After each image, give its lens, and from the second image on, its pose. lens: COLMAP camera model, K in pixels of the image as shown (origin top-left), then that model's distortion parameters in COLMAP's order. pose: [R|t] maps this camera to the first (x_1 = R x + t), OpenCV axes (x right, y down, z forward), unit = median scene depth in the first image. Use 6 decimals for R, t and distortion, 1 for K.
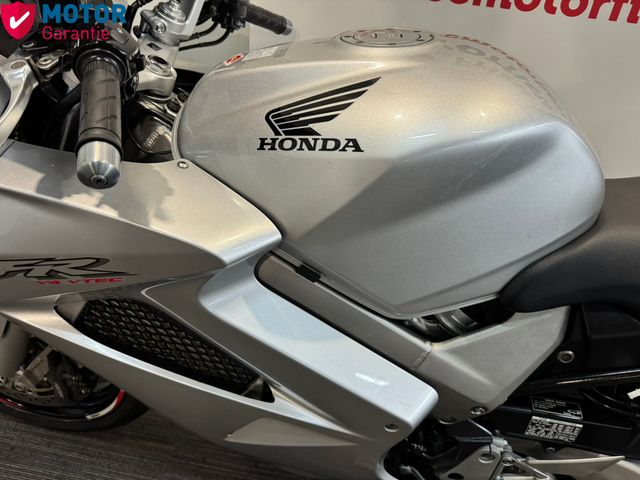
lens RADIAL K [[455.4, 0, 326.4], [0, 455.4, 237.2], [0, 0, 1]] dist [0.052733, -0.076411]
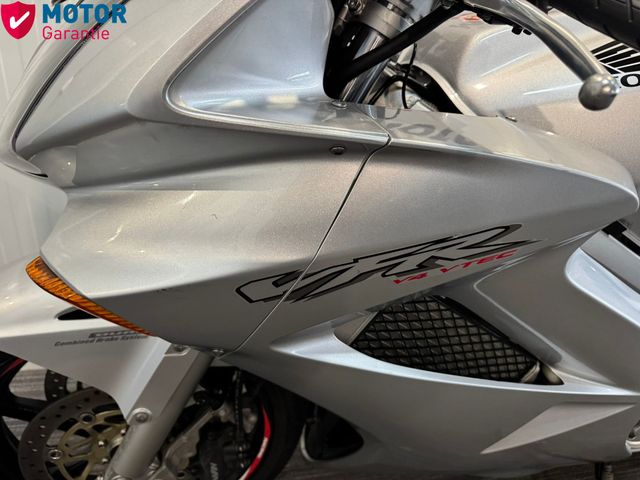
lens RADIAL K [[455.4, 0, 321.8], [0, 455.4, 243.1], [0, 0, 1]] dist [0.052733, -0.076411]
pose [[0.937670, -0.162360, 0.307270, -0.956528], [0.186045, 0.981308, -0.049219, 0.049210], [-0.293535, 0.103317, 0.950349, 0.300609]]
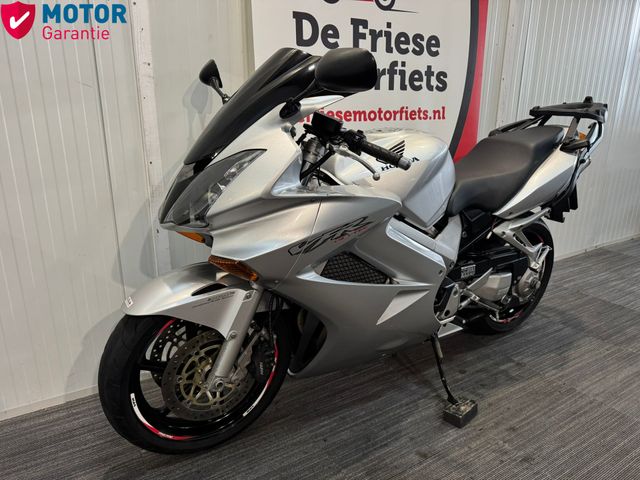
lens RADIAL K [[455.4, 0, 318.8], [0, 455.4, 241.6], [0, 0, 1]] dist [0.052733, -0.076411]
pose [[0.761559, -0.262306, 0.592641, -2.013824], [0.402313, 0.908253, -0.114986, 0.324276], [-0.508106, 0.325995, 0.797217, -0.763226]]
